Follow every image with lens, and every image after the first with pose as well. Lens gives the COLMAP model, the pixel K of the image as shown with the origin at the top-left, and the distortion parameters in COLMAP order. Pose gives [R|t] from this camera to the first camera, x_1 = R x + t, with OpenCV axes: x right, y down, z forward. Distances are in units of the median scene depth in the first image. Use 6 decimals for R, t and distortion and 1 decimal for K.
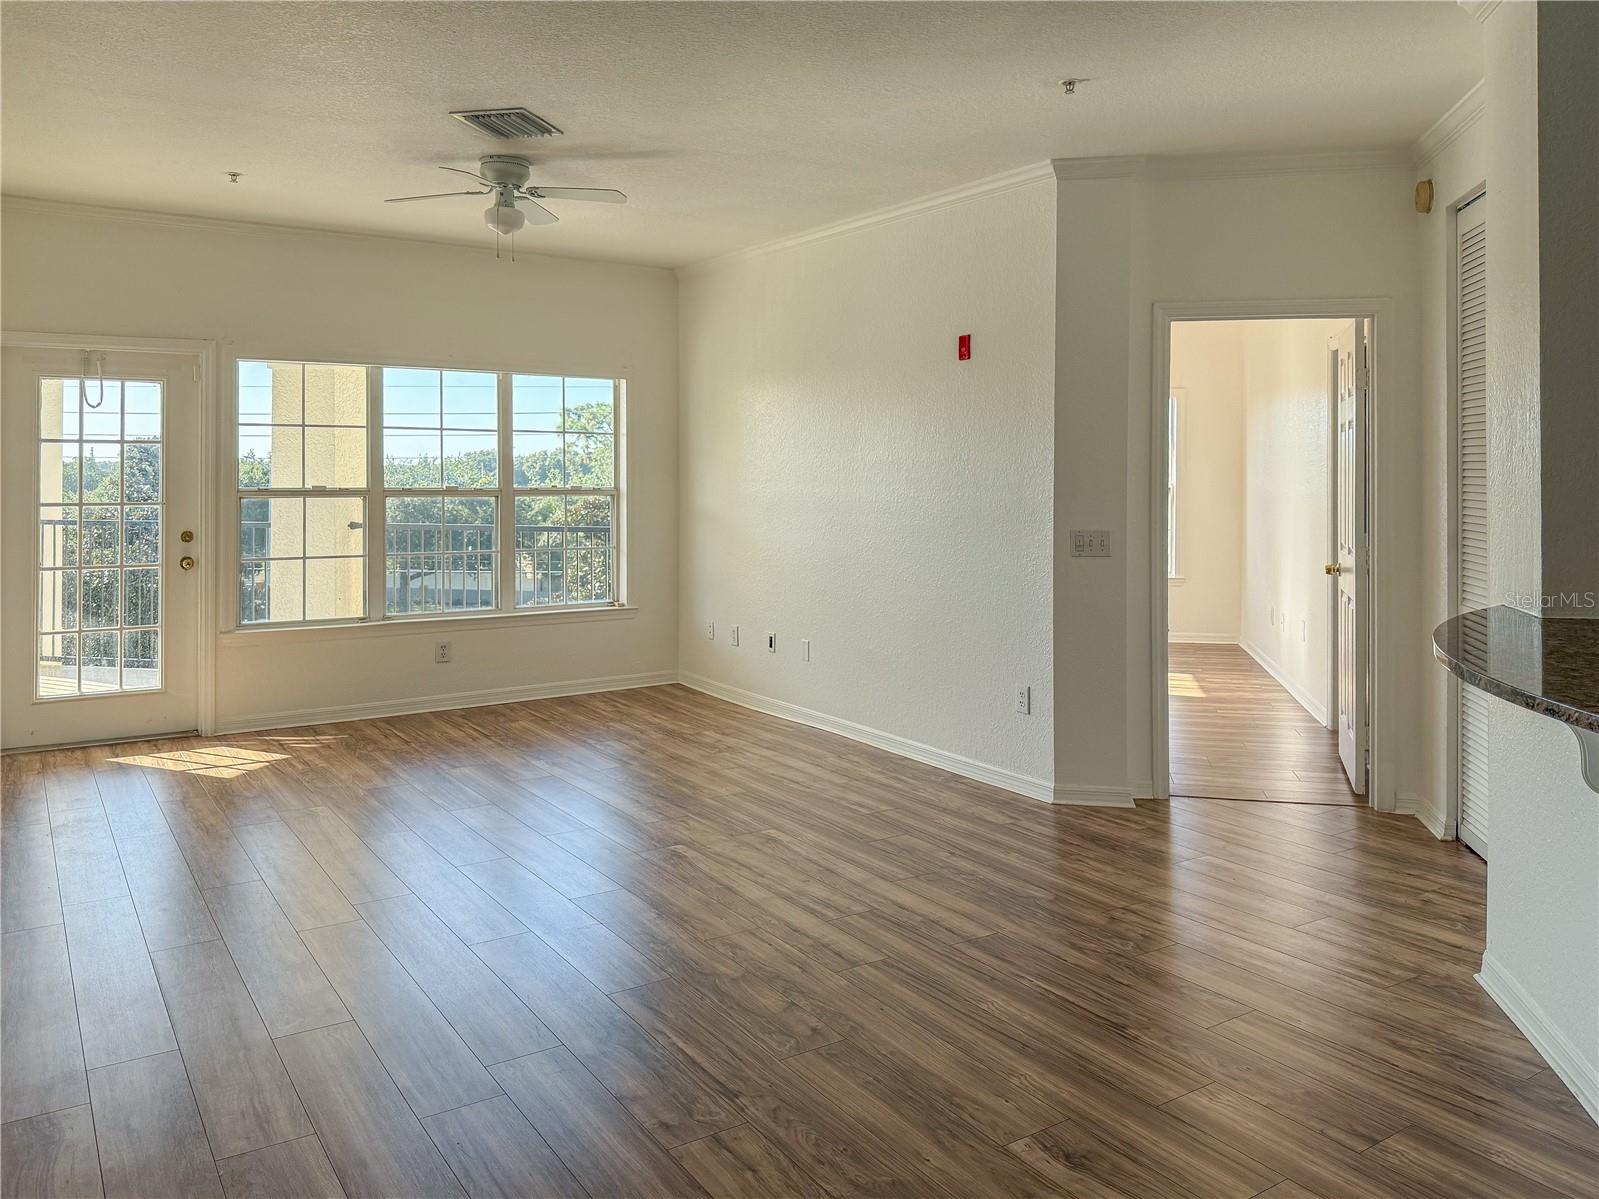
lens RADIAL K [[1214.6, 0, 835.1], [0, 1214.6, 547.2], [0, 0, 1]] dist [0.122364, -0.219051]
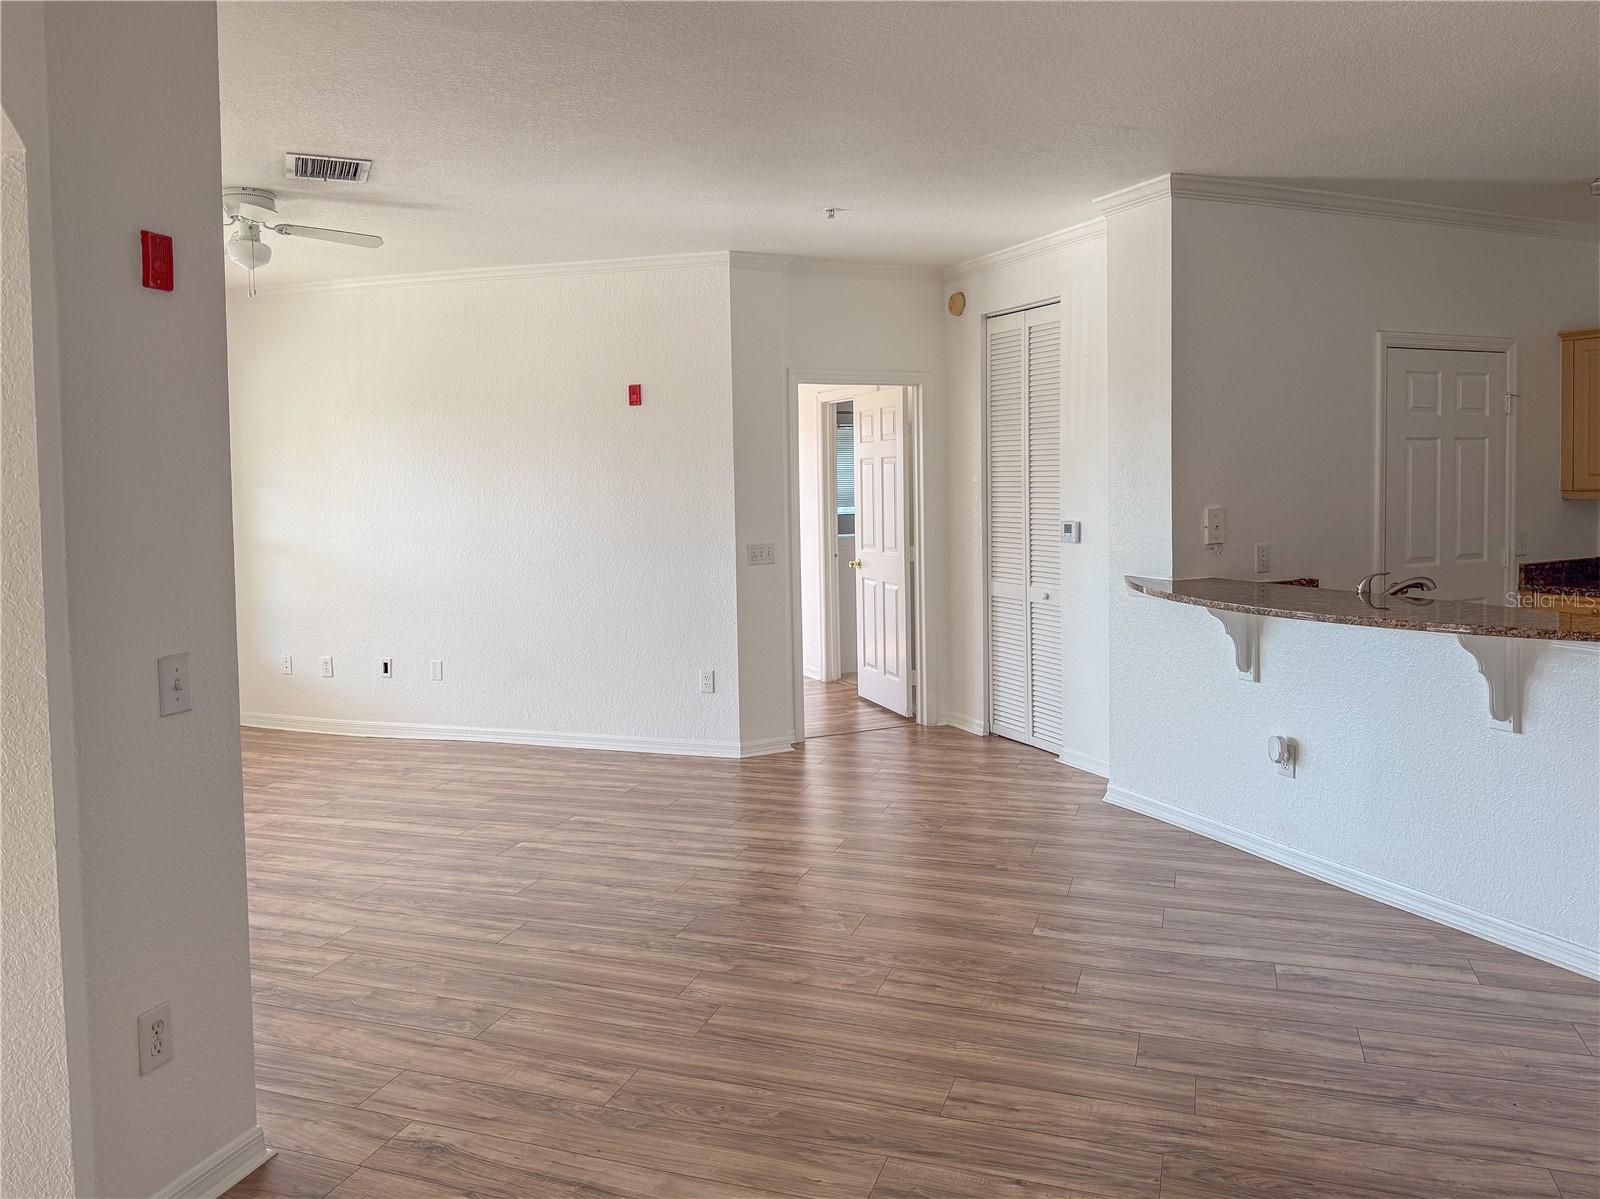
lens RADIAL K [[1125.7, 0, 829.2], [0, 1125.7, 612.6], [0, 0, 1]] dist [0.090321, -0.153755]
pose [[0.799573, -0.087130, 0.594215, -0.395357], [0.056899, 0.995960, 0.069474, -0.017885], [-0.597868, -0.021739, 0.801300, 0.000727]]
